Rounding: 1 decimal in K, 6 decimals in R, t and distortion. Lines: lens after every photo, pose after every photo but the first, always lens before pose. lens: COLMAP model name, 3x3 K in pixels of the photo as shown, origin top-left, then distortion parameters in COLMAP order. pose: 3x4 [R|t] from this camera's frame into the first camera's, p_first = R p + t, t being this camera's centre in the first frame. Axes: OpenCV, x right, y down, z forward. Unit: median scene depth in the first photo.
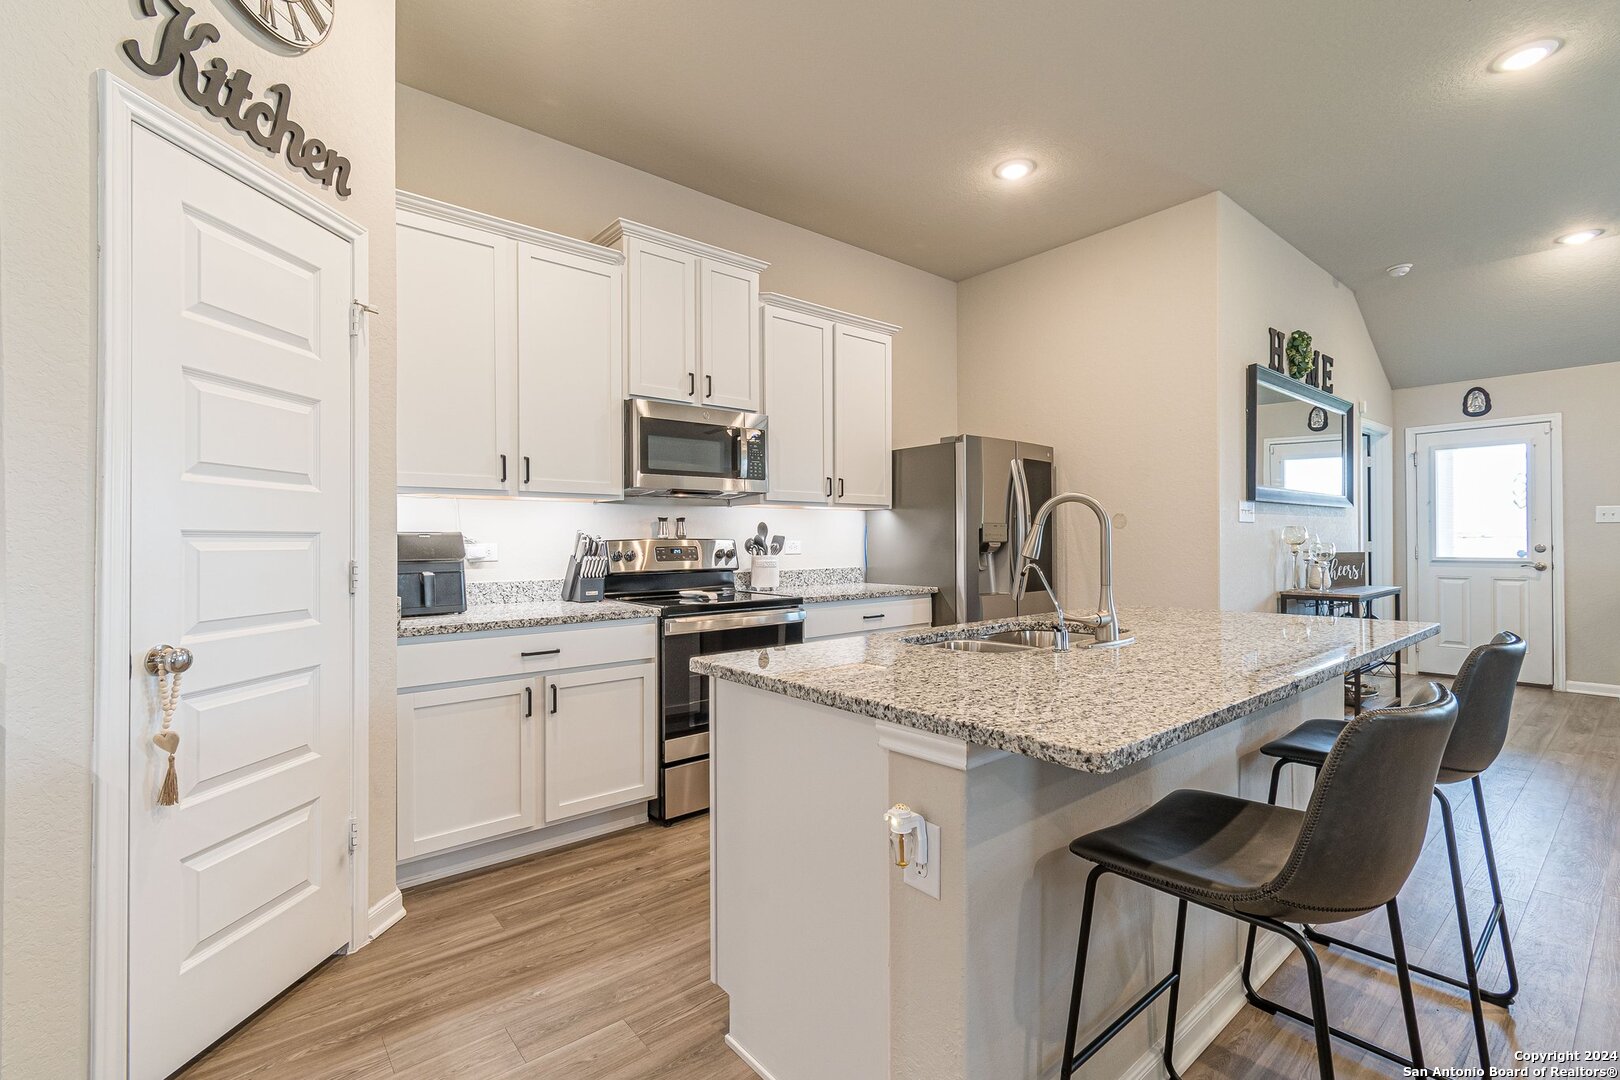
lens RADIAL K [[713.4, 0, 806.1], [0, 713.4, 539.0], [0, 0, 1]] dist [0.003338, -0.002875]
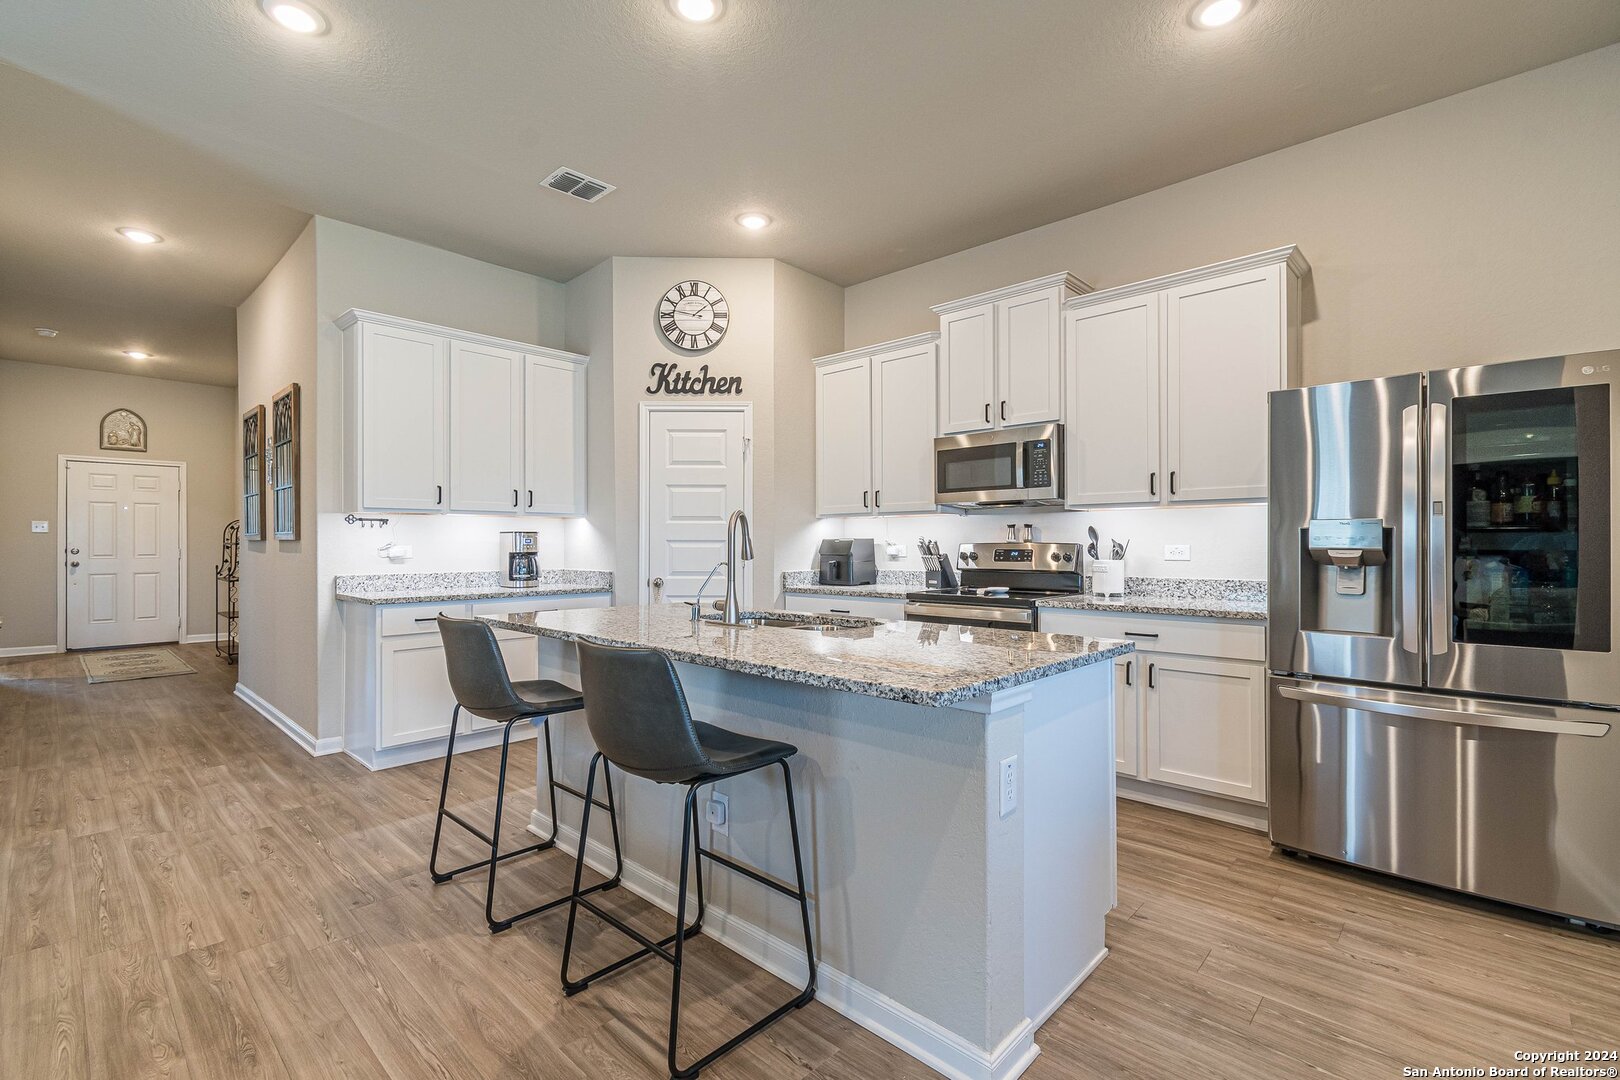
lens RADIAL K [[723.1, 0, 803.6], [0, 723.1, 533.1], [0, 0, 1]] dist [0.002446, -0.000432]
pose [[0.124093, -0.007764, -0.992240, 1.065995], [0.001793, 0.999970, -0.007600, -0.008533], [0.992269, -0.000836, 0.124104, 0.584232]]
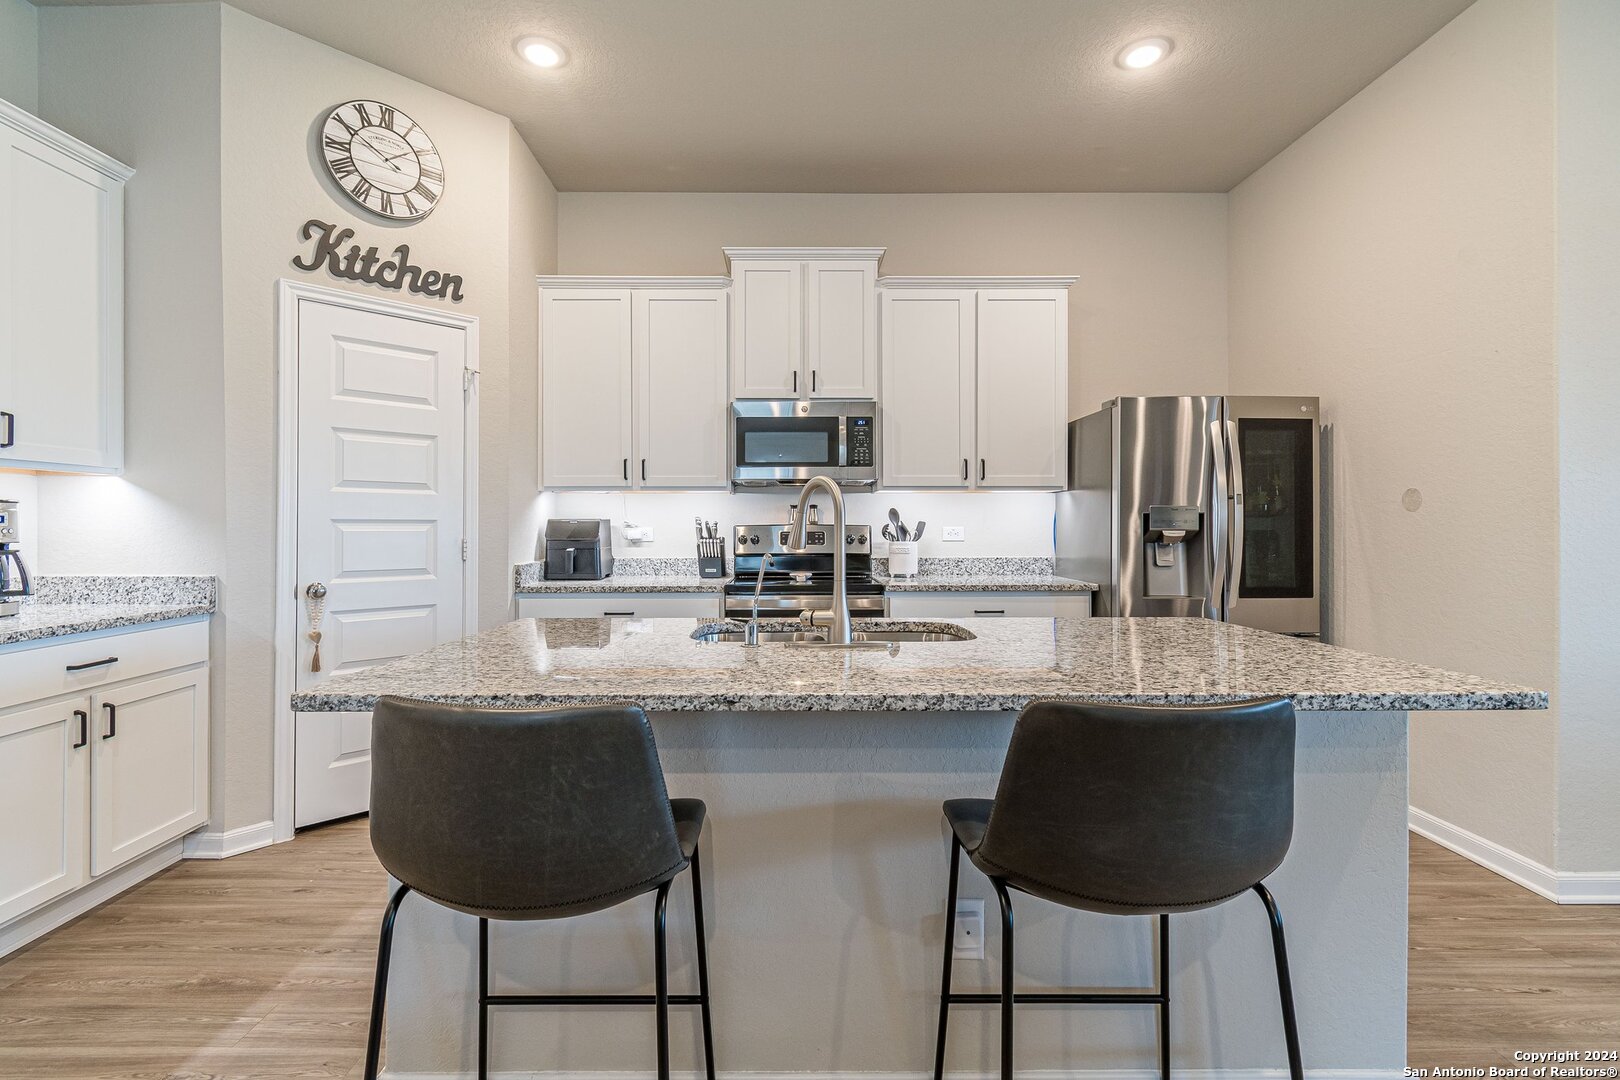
lens RADIAL K [[726.3, 0, 798.2], [0, 726.3, 522.8], [0, 0, 1]] dist [0.001864, -0.000054]
pose [[0.773332, 0.003247, -0.633993, 0.577011], [-0.003193, 0.999994, 0.001228, -0.004768], [0.633993, 0.001075, 0.773338, 0.164512]]
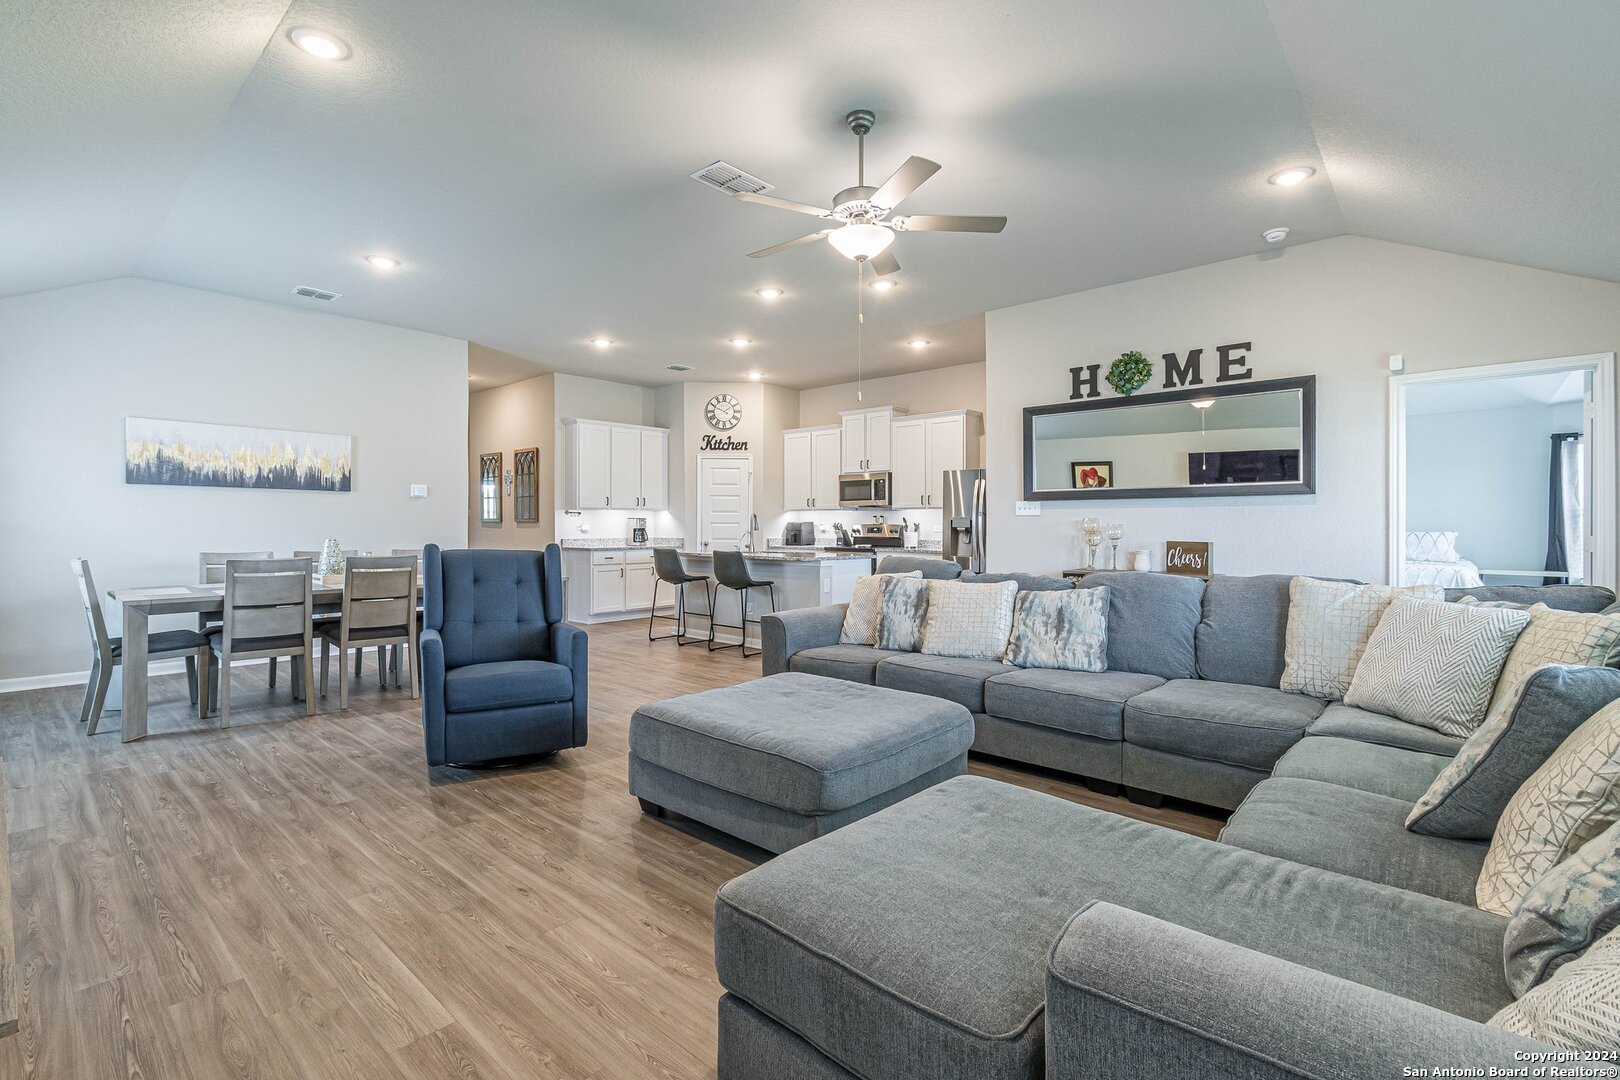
lens RADIAL K [[723.1, 0, 803.6], [0, 723.1, 533.1], [0, 0, 1]] dist [0.002446, -0.000432]
pose [[0.153142, 0.019162, -0.988018, 2.582306], [-0.001589, 0.999815, 0.019144, -0.019656], [0.988203, -0.001361, 0.153144, 0.413186]]
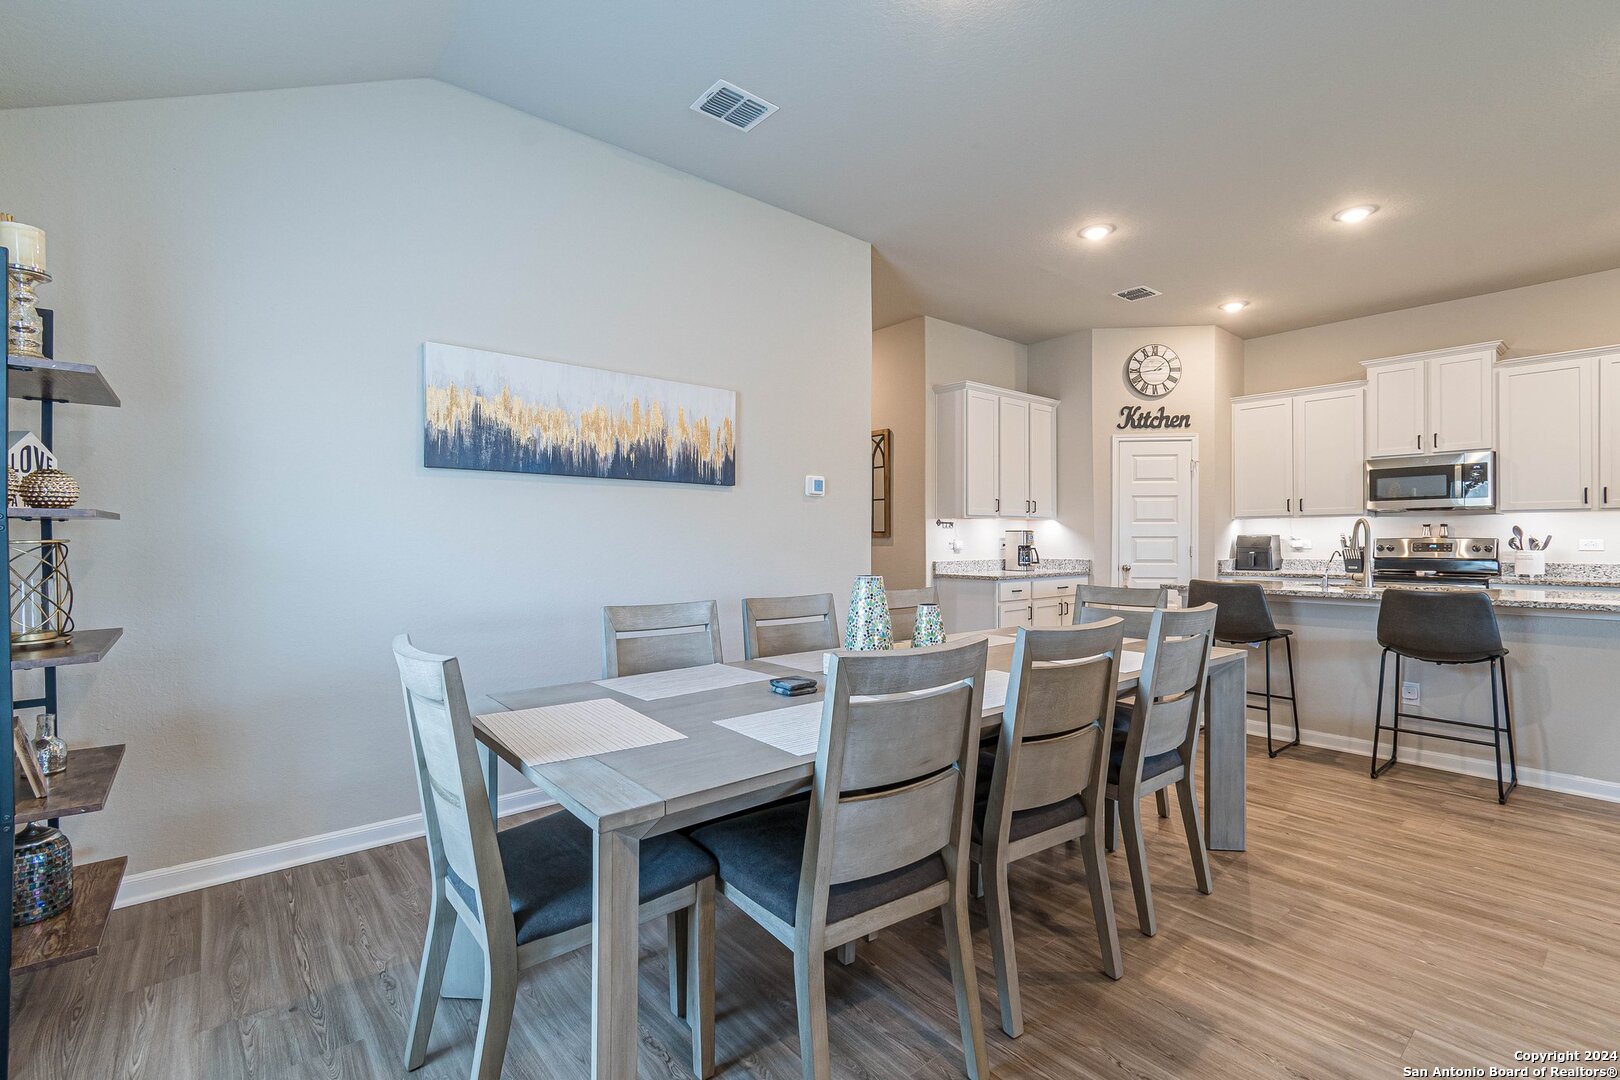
lens RADIAL K [[721.6, 0, 805.0], [0, 721.6, 541.1], [0, 0, 1]] dist [-0.002026, -0.001165]
pose [[0.006967, 0.009163, -0.999934, 1.560660], [0.004323, 0.999948, 0.009193, -0.015475], [0.999966, -0.004387, 0.006927, -0.428214]]
